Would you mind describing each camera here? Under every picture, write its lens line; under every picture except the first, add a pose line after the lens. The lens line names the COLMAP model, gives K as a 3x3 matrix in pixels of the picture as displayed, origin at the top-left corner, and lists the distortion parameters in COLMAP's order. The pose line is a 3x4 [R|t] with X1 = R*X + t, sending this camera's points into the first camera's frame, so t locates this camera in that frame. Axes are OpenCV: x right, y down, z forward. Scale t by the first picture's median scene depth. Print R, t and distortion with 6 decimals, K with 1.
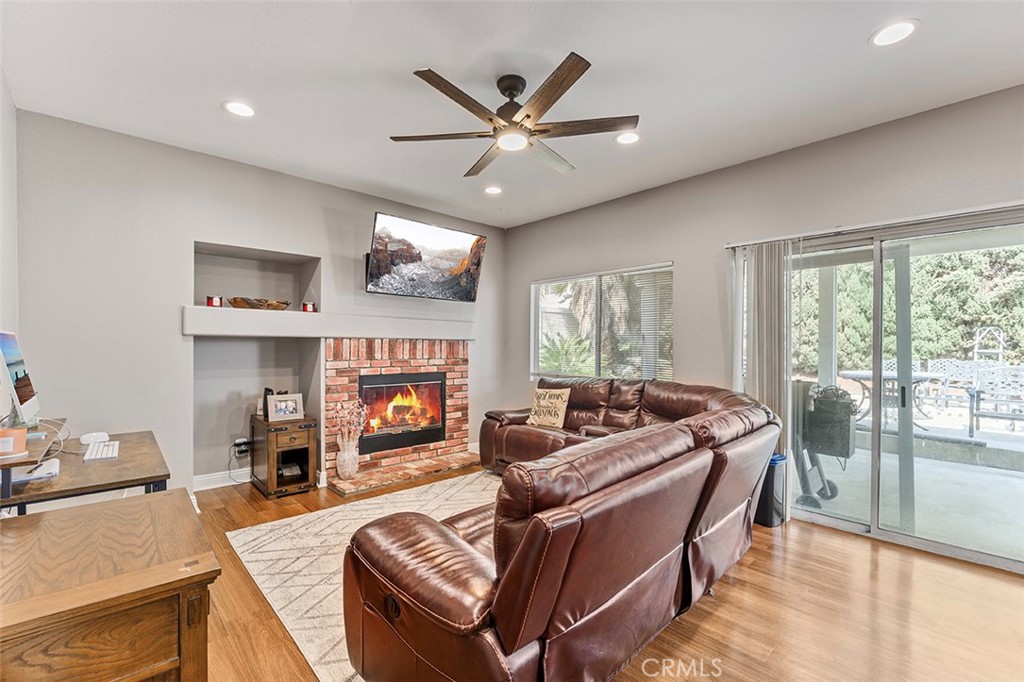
lens RADIAL K [[433.7, 0, 511.9], [0, 433.7, 348.0], [0, 0, 1]] dist [-0.002677, -0.000016]
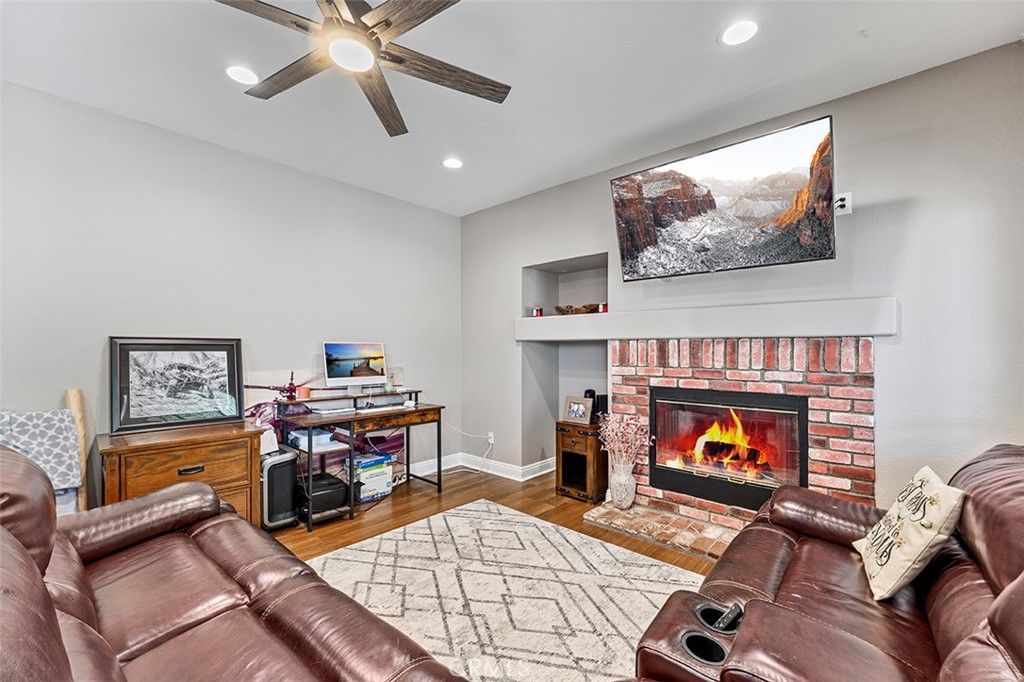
lens RADIAL K [[433.7, 0, 511.9], [0, 433.7, 348.0], [0, 0, 1]] dist [-0.002677, -0.000016]
pose [[0.088949, -0.001957, -0.996034, 0.400920], [-0.000751, 0.999998, -0.002032, -0.004202], [0.996036, 0.000928, 0.088947, 0.656122]]
